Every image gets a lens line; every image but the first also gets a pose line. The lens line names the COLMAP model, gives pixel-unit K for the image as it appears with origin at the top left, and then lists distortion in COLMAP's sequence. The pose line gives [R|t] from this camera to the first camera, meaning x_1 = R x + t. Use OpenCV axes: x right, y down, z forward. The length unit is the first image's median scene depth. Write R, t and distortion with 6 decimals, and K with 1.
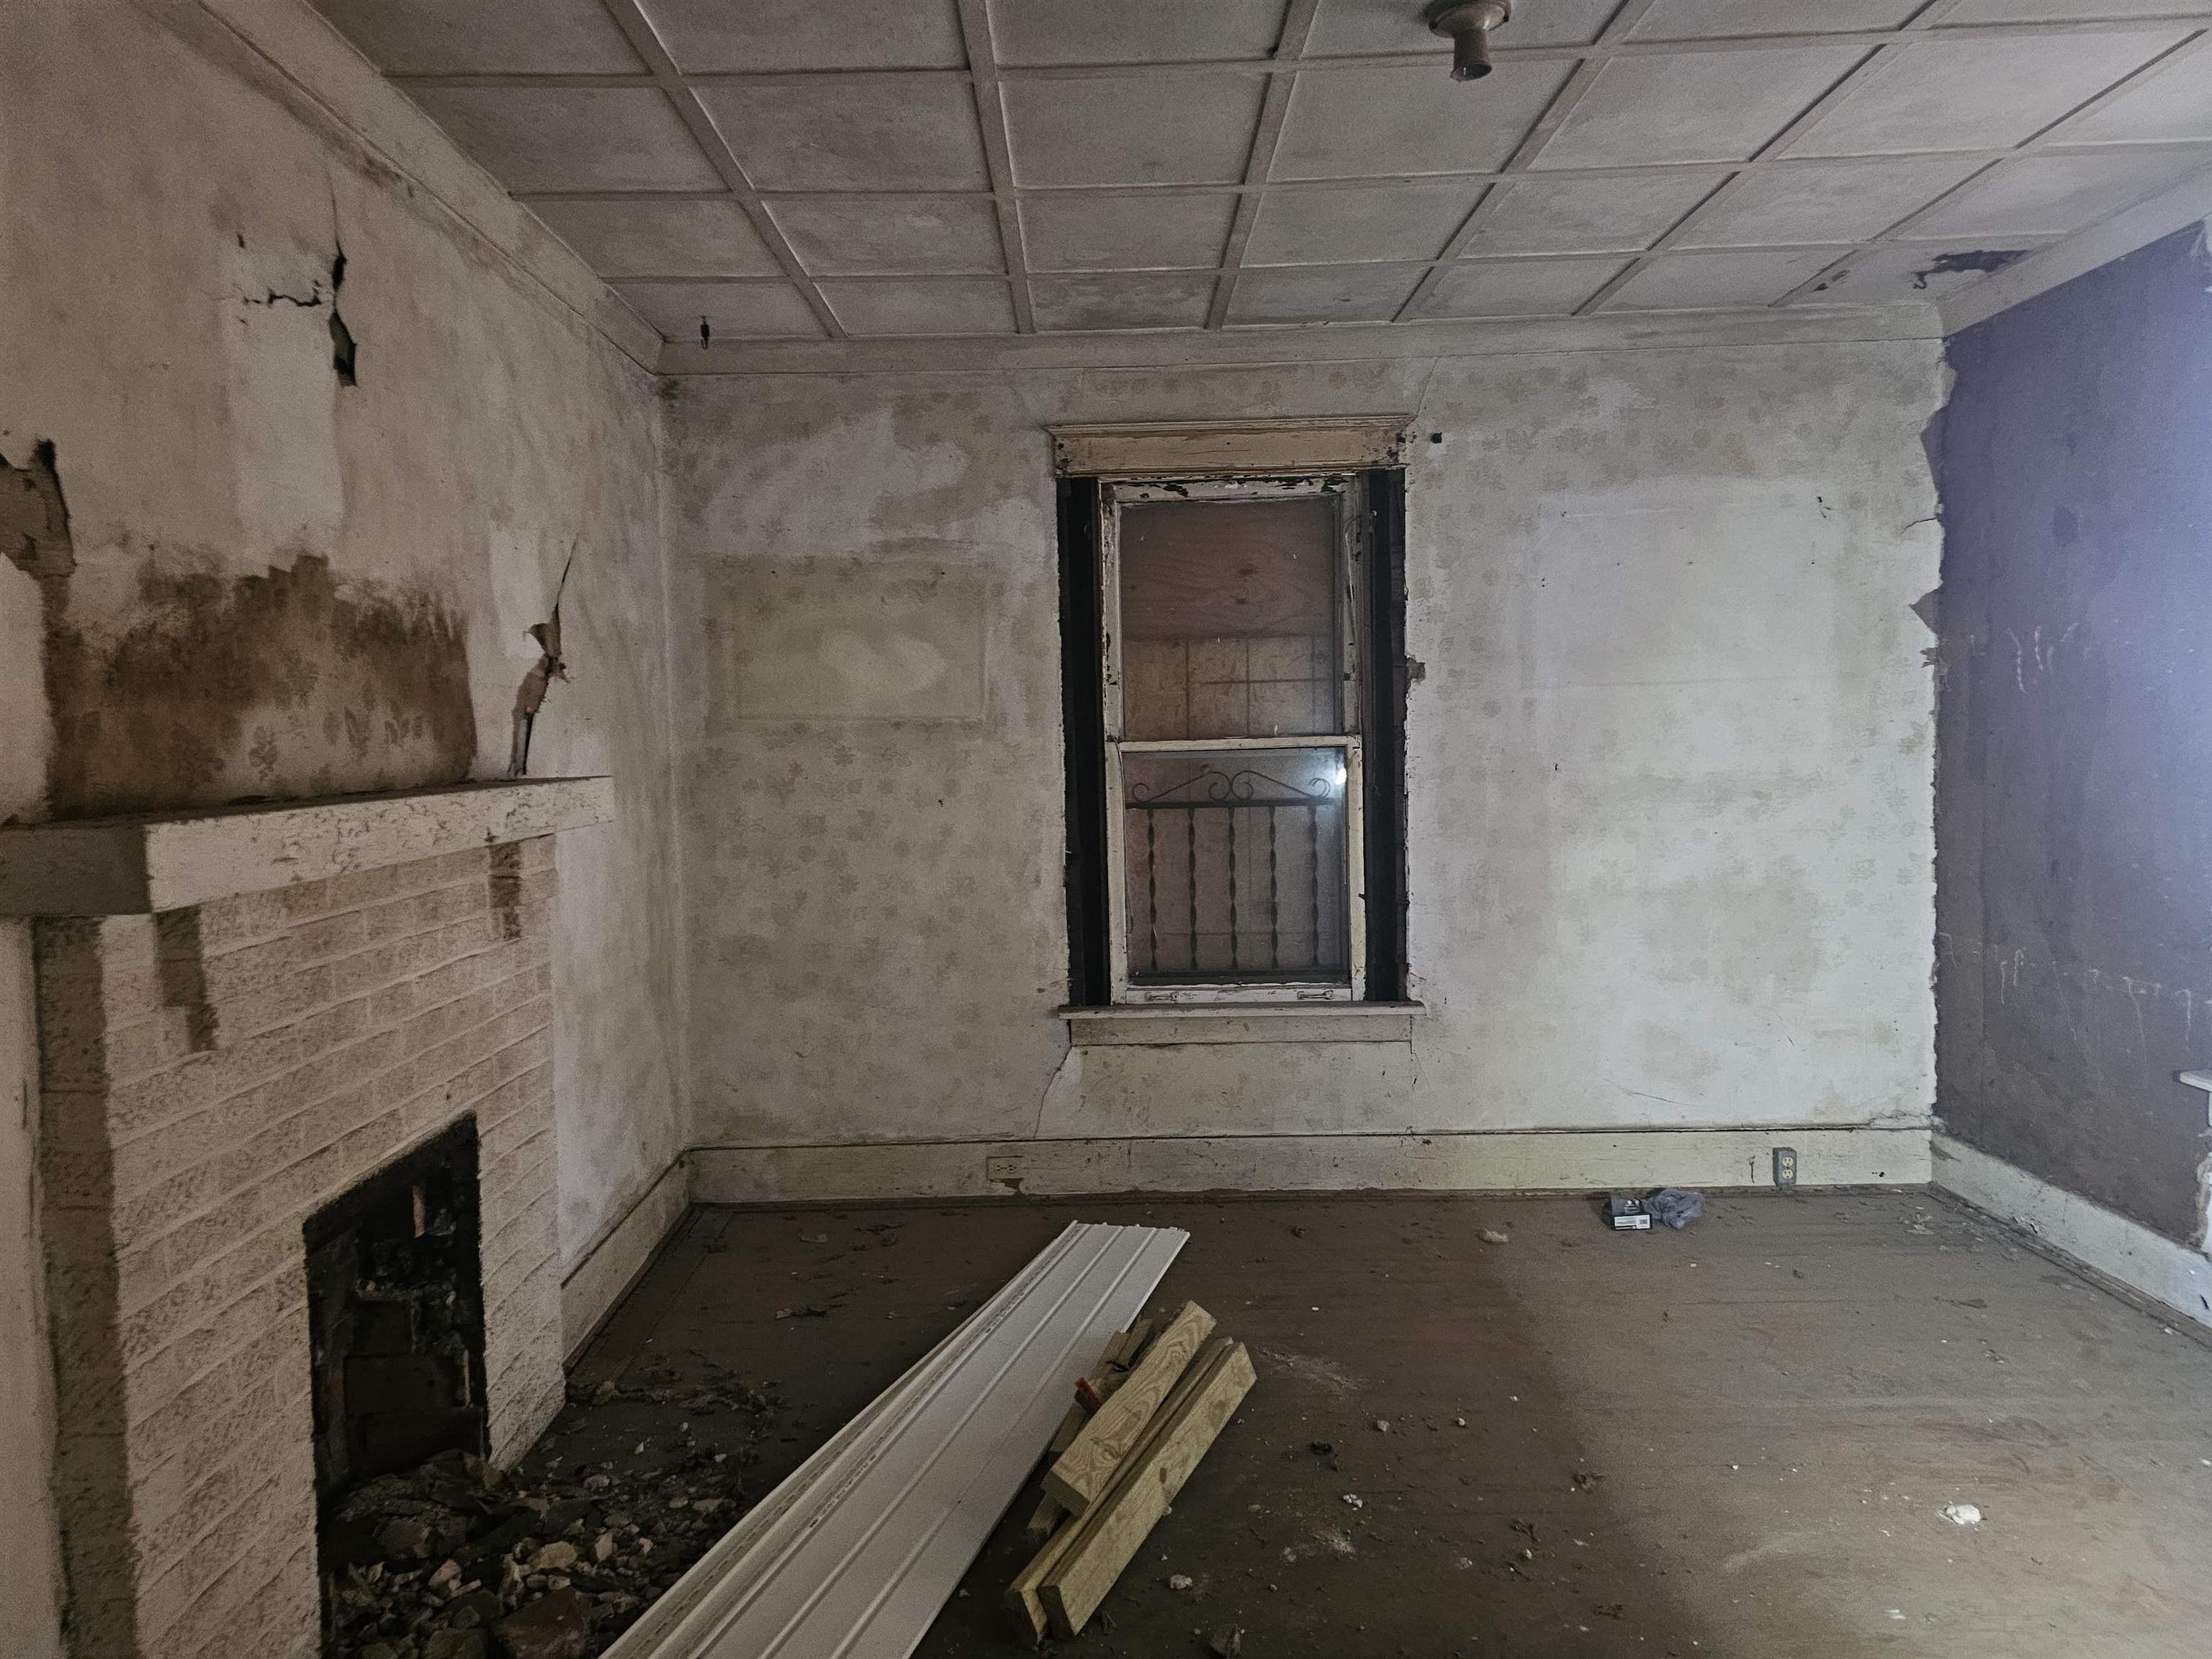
lens RADIAL K [[1428.8, 0, 1106.0], [0, 1428.8, 829.5], [0, 0, 1]] dist [0.085743, -0.057846]
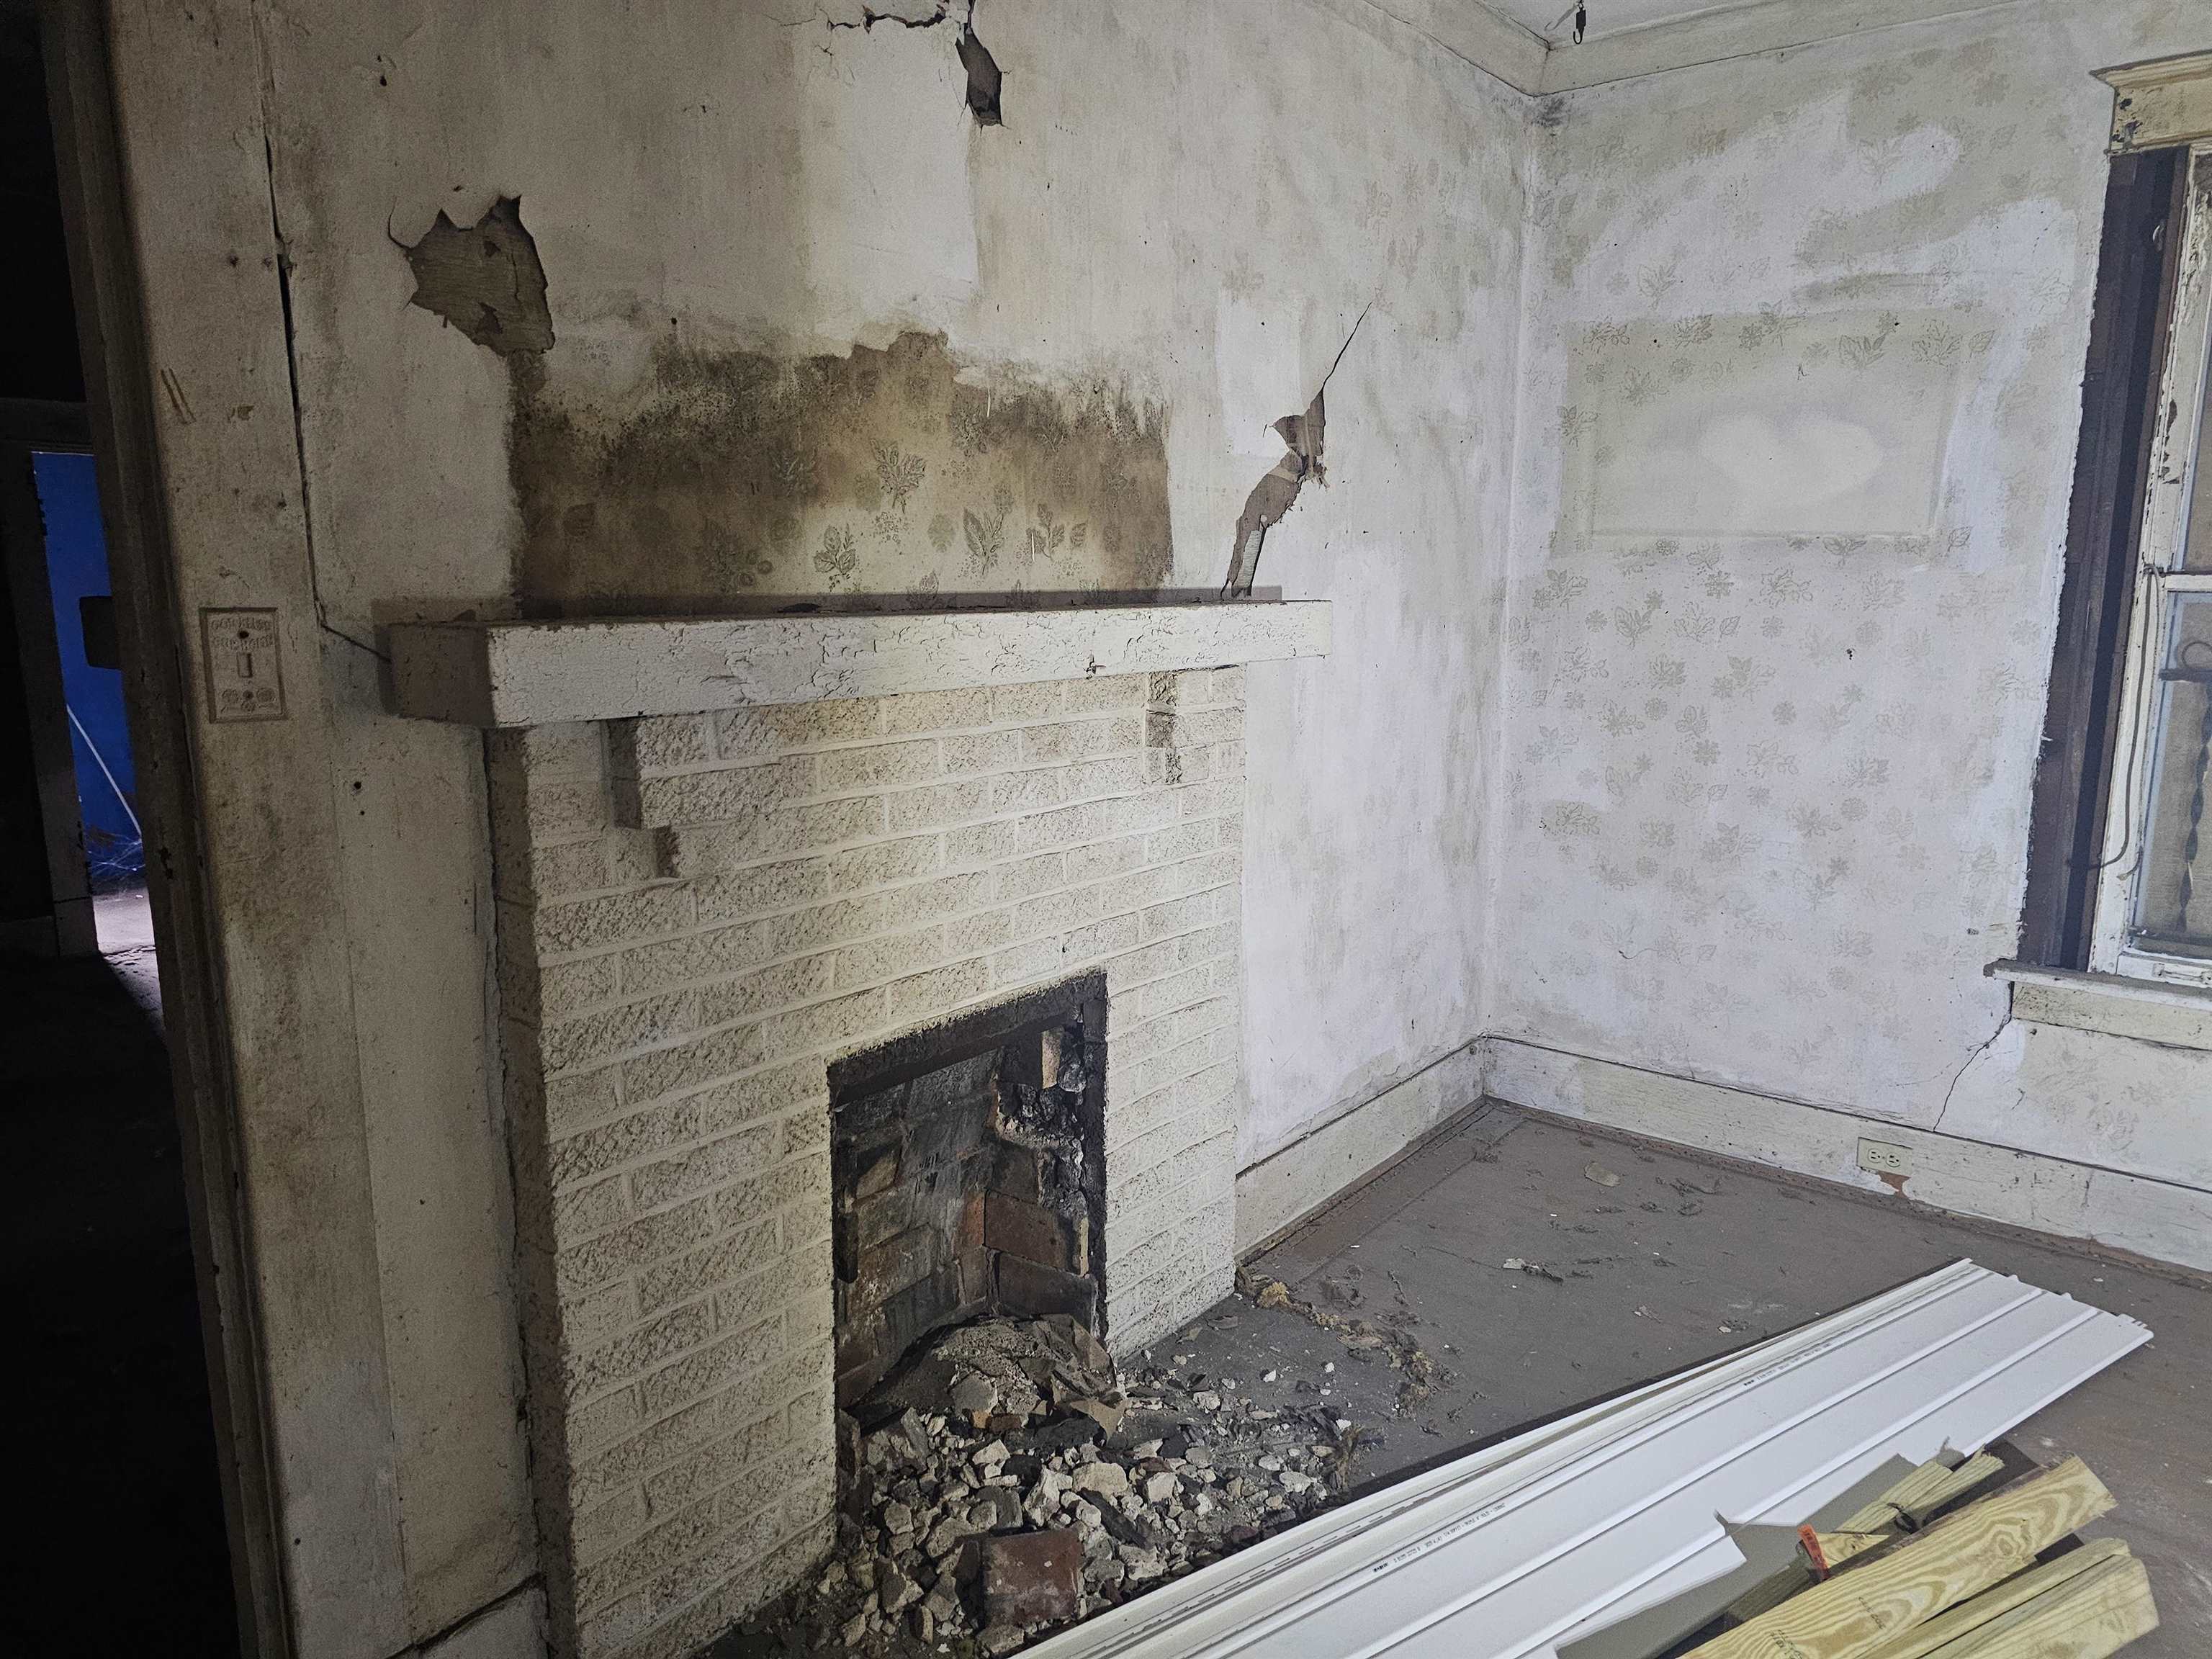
lens RADIAL K [[1484.7, 0, 1119.3], [0, 1484.7, 838.4], [0, 0, 1]] dist [0.086930, -0.077776]
pose [[0.785511, 0.137130, -0.603463, 0.104105], [-0.064684, 0.987992, 0.140312, -0.014517], [0.615458, -0.071183, 0.784949, 0.249117]]
